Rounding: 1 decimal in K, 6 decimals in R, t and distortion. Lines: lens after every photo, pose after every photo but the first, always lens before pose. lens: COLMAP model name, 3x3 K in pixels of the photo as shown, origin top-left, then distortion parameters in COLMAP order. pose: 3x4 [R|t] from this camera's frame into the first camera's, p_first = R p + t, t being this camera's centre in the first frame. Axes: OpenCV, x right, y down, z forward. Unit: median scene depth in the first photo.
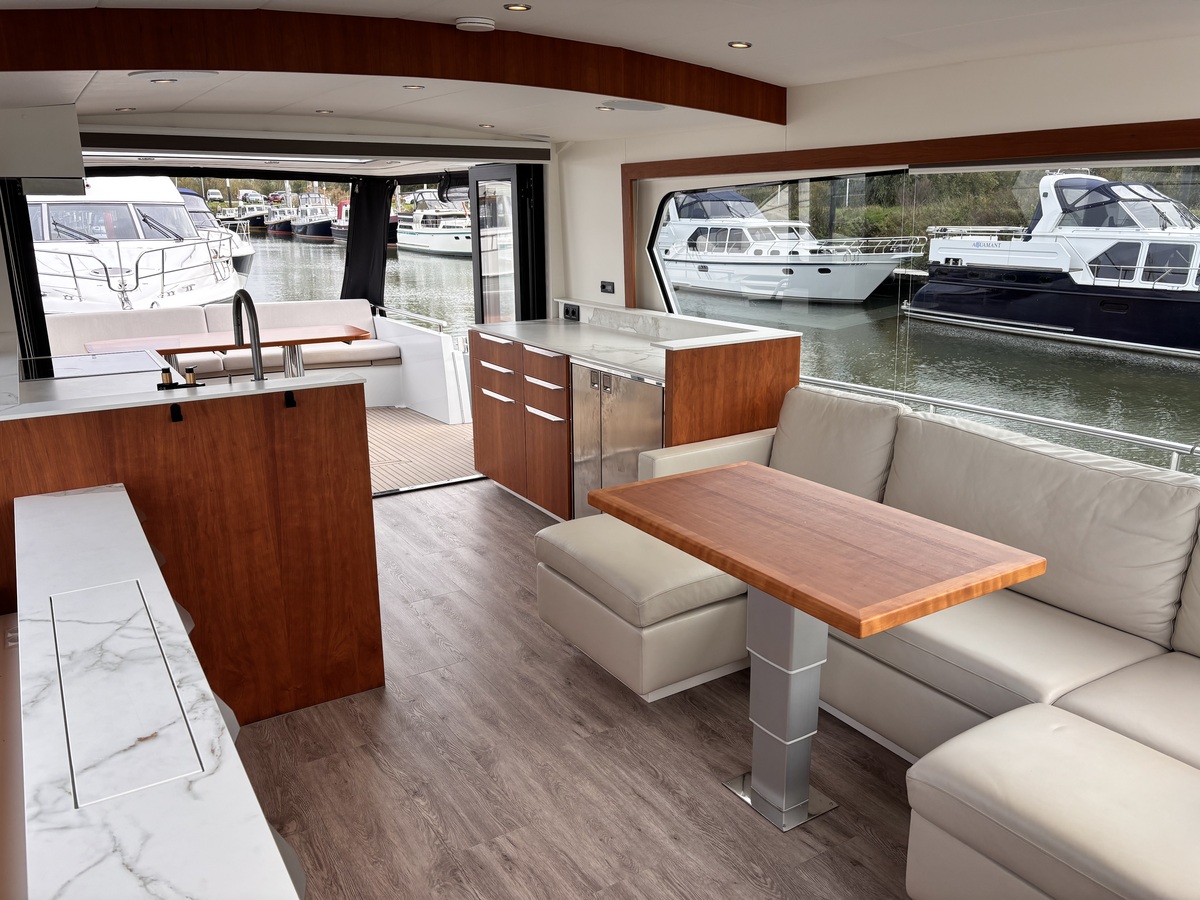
lens RADIAL K [[899.0, 0, 596.0], [0, 899.0, 448.5], [0, 0, 1]] dist [0.061049, -0.079233]
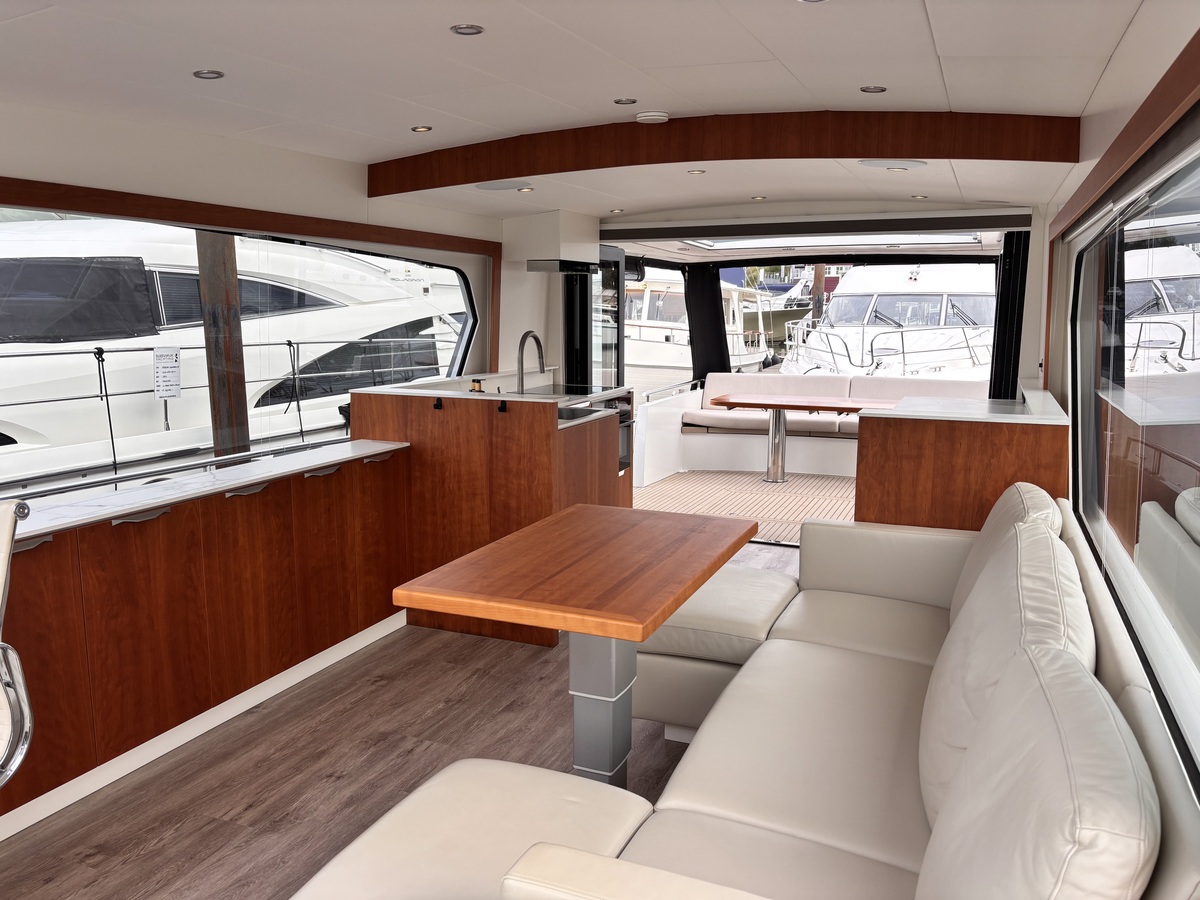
lens RADIAL K [[899.0, 0, 596.1], [0, 899.0, 443.0], [0, 0, 1]] dist [0.061049, -0.079233]
pose [[0.562504, 0.126883, -0.817001, 0.862663], [-0.214952, 0.976618, 0.003678, -0.034271], [0.798364, 0.173547, 0.576625, 0.313535]]
